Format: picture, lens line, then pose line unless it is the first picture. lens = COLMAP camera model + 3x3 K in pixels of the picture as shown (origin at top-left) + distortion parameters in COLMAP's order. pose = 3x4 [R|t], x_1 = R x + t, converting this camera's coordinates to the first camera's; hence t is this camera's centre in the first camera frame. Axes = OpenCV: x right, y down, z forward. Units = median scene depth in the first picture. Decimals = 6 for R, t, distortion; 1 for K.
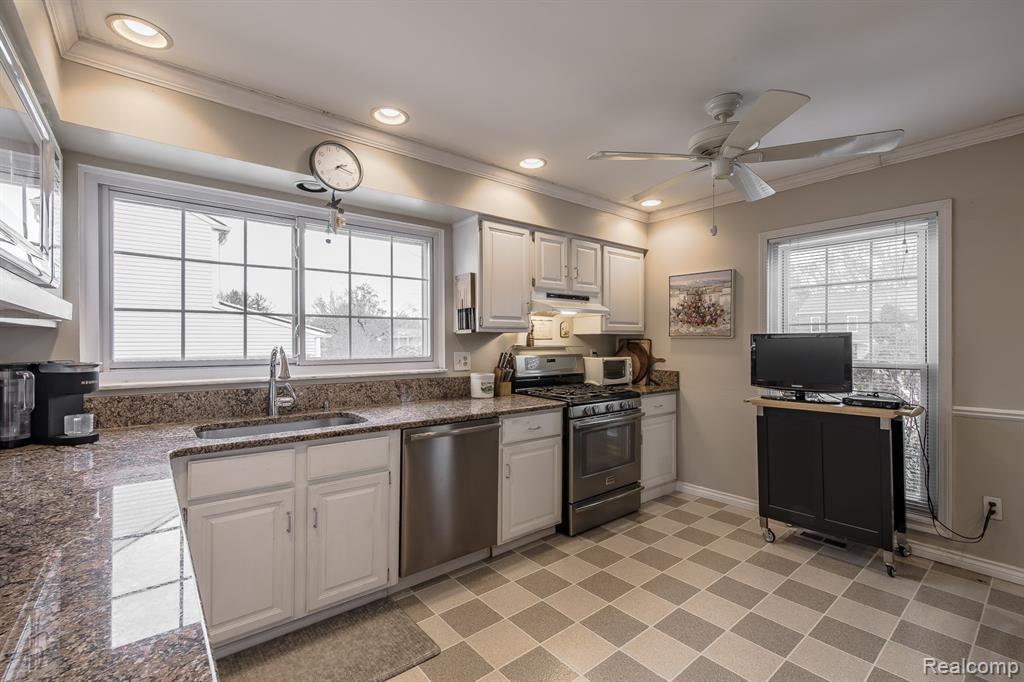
lens RADIAL K [[442.4, 0, 490.1], [0, 442.4, 340.7], [0, 0, 1]] dist [-0.000462, 0.000840]
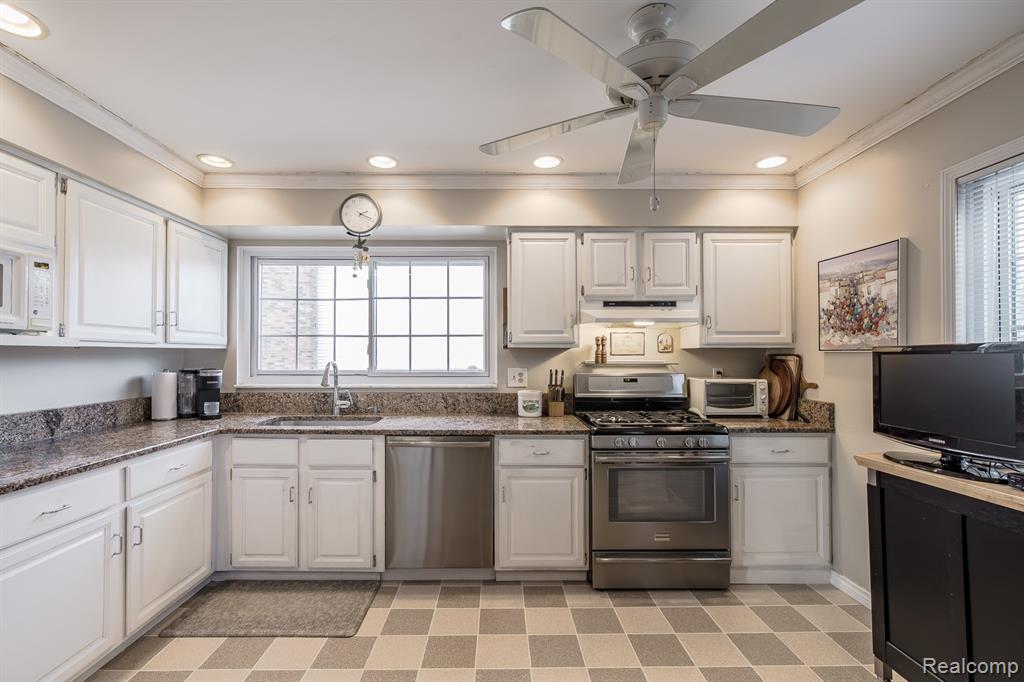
lens RADIAL K [[442.4, 0, 494.4], [0, 442.4, 351.0], [0, 0, 1]] dist [-0.000462, 0.000840]
pose [[0.790043, -0.005552, -0.613027, 0.529212], [-0.000137, 0.999957, -0.009232, -0.003581], [0.613052, 0.007377, 0.790008, 0.205061]]
